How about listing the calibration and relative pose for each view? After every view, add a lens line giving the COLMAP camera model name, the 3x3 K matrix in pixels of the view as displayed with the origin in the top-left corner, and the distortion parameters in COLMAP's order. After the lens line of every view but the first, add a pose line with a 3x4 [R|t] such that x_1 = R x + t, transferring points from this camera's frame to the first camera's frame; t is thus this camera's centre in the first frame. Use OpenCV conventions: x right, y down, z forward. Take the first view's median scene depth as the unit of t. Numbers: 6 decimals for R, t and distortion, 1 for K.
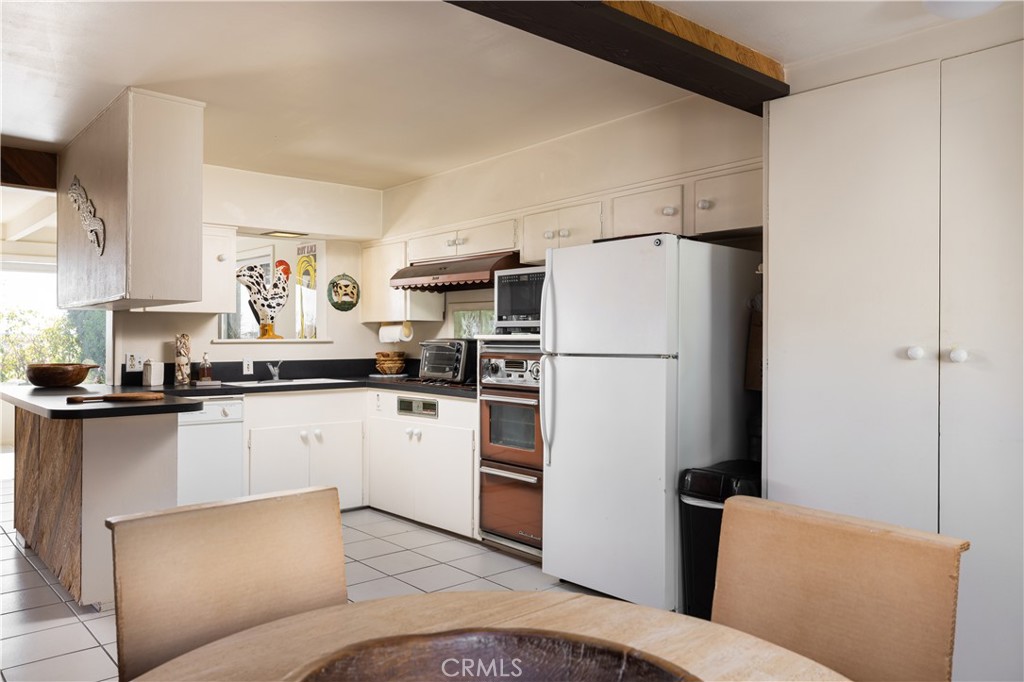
lens RADIAL K [[748.0, 0, 512.1], [0, 748.0, 341.0], [0, 0, 1]] dist [0.003638, -0.001296]
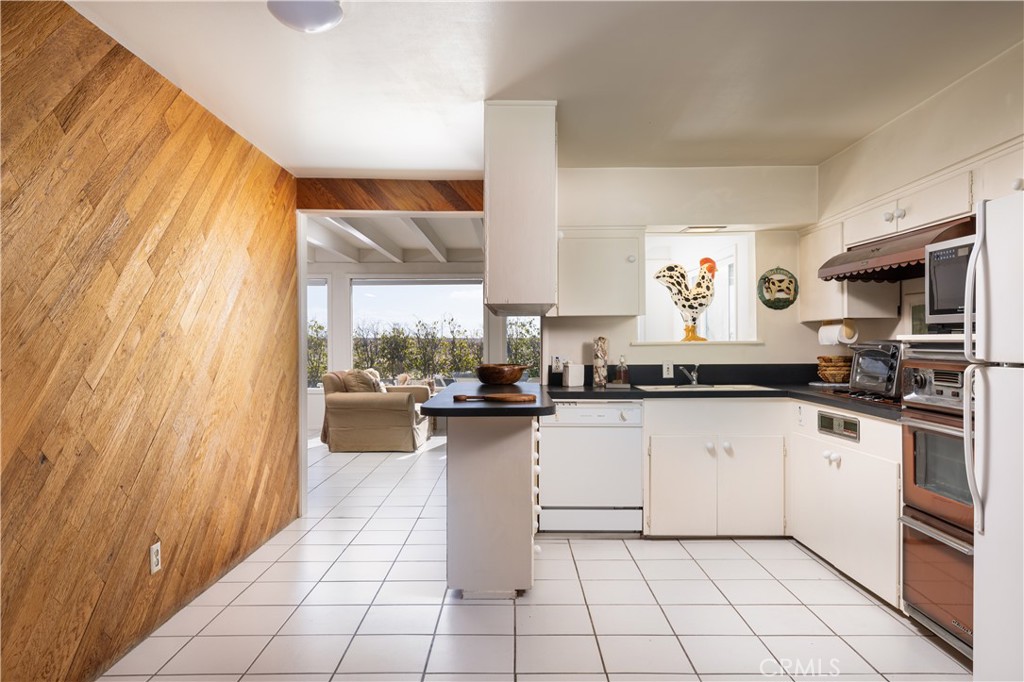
lens RADIAL K [[706.7, 0, 510.8], [0, 706.7, 340.6], [0, 0, 1]] dist [0.001910, -0.001684]
pose [[0.741969, -0.005071, -0.670415, 0.114058], [0.003222, 0.999987, -0.003997, -0.000863], [0.670427, 0.000805, 0.741975, 0.191154]]
